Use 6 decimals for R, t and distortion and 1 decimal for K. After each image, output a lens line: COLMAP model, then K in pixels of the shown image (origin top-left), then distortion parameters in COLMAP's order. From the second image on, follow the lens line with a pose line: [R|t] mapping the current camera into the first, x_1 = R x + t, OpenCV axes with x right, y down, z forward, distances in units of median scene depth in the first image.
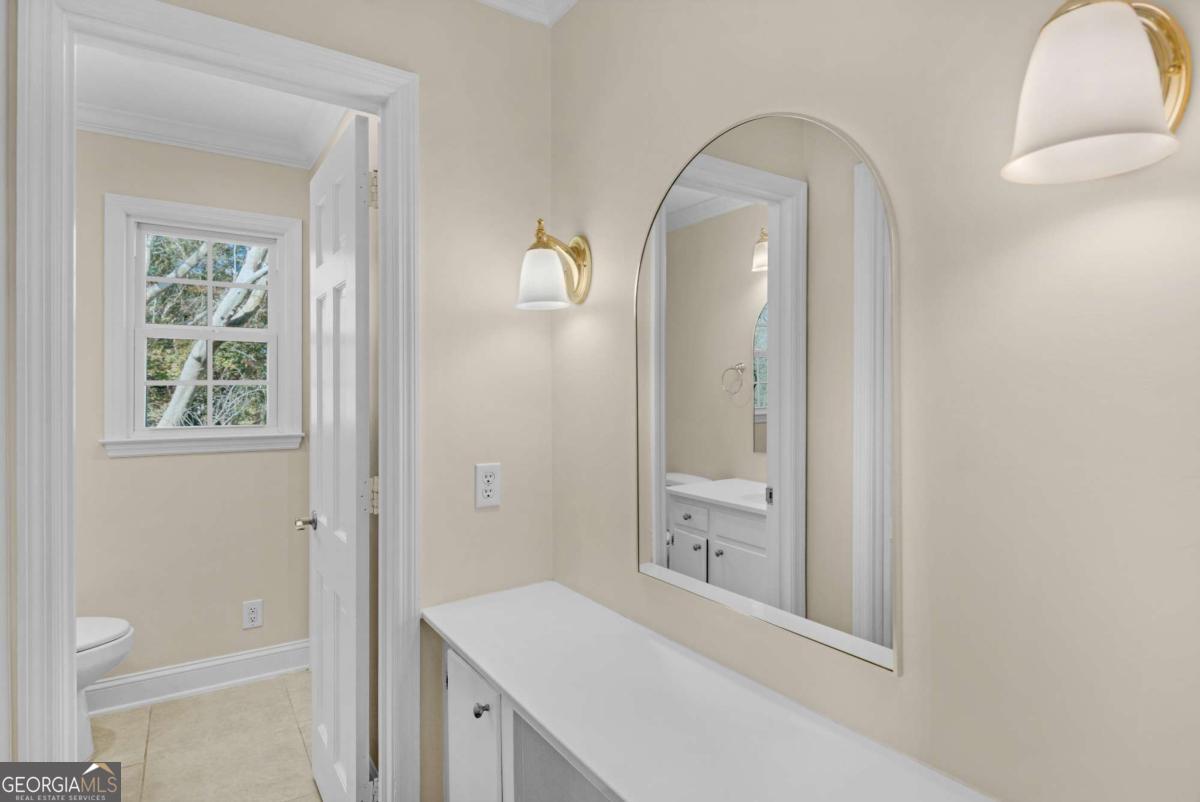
lens RADIAL K [[613.8, 0, 612.1], [0, 613.8, 396.9], [0, 0, 1]] dist [-0.001806, -0.006274]
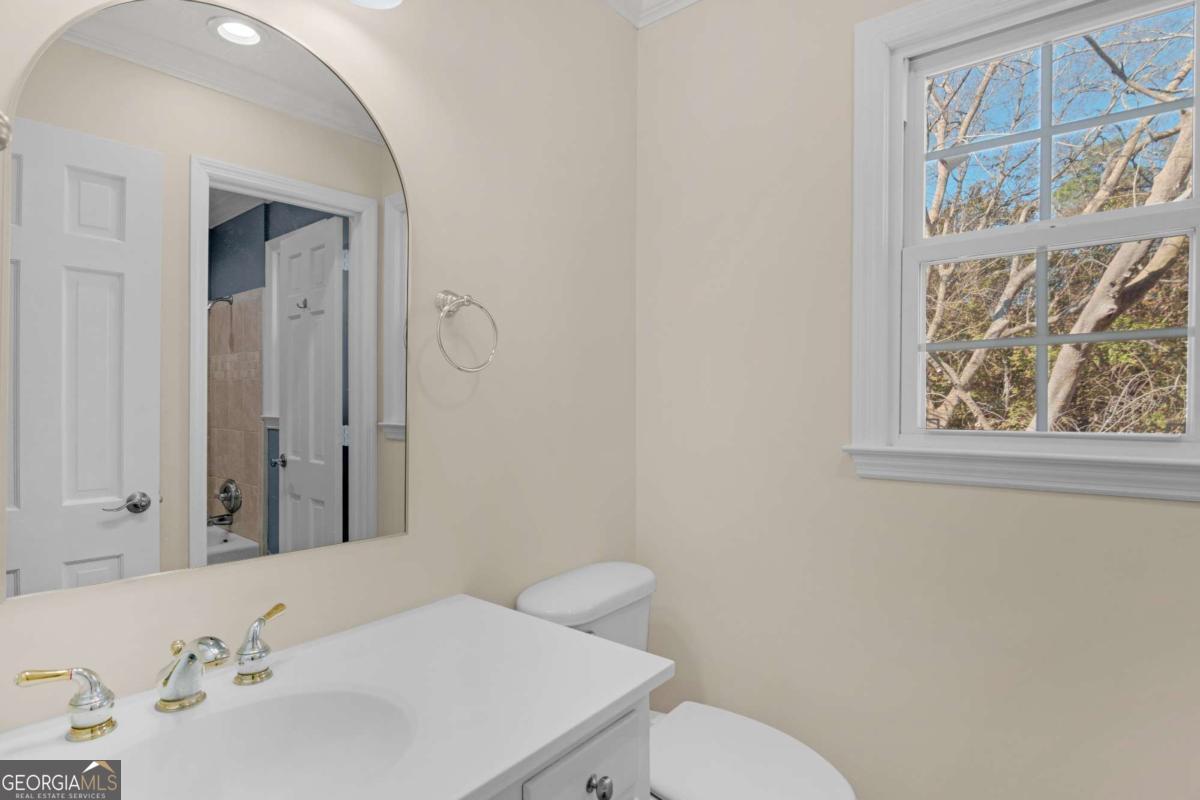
lens RADIAL K [[613.8, 0, 594.8], [0, 613.8, 409.7], [0, 0, 1]] dist [-0.001806, -0.006274]
pose [[0.282573, 0.016485, -0.959104, -0.131399], [-0.010973, 0.999842, 0.013952, 0.011787], [0.959183, 0.006582, 0.282710, 0.235369]]
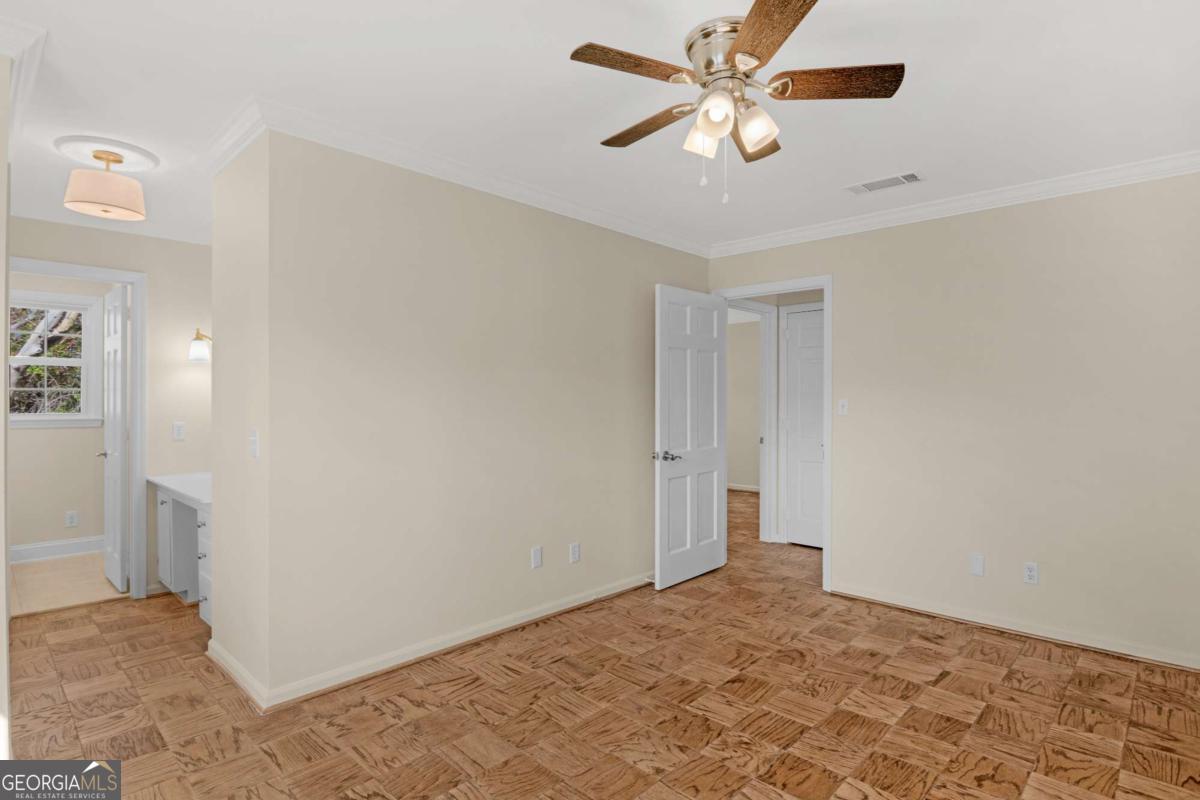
lens RADIAL K [[613.8, 0, 590.1], [0, 613.8, 403.7], [0, 0, 1]] dist [-0.001806, -0.006274]
pose [[0.982972, 0.003962, 0.183711, 0.232026], [-0.003222, 0.999985, -0.004329, 0.008737], [-0.183726, 0.003663, 0.982971, -0.417212]]
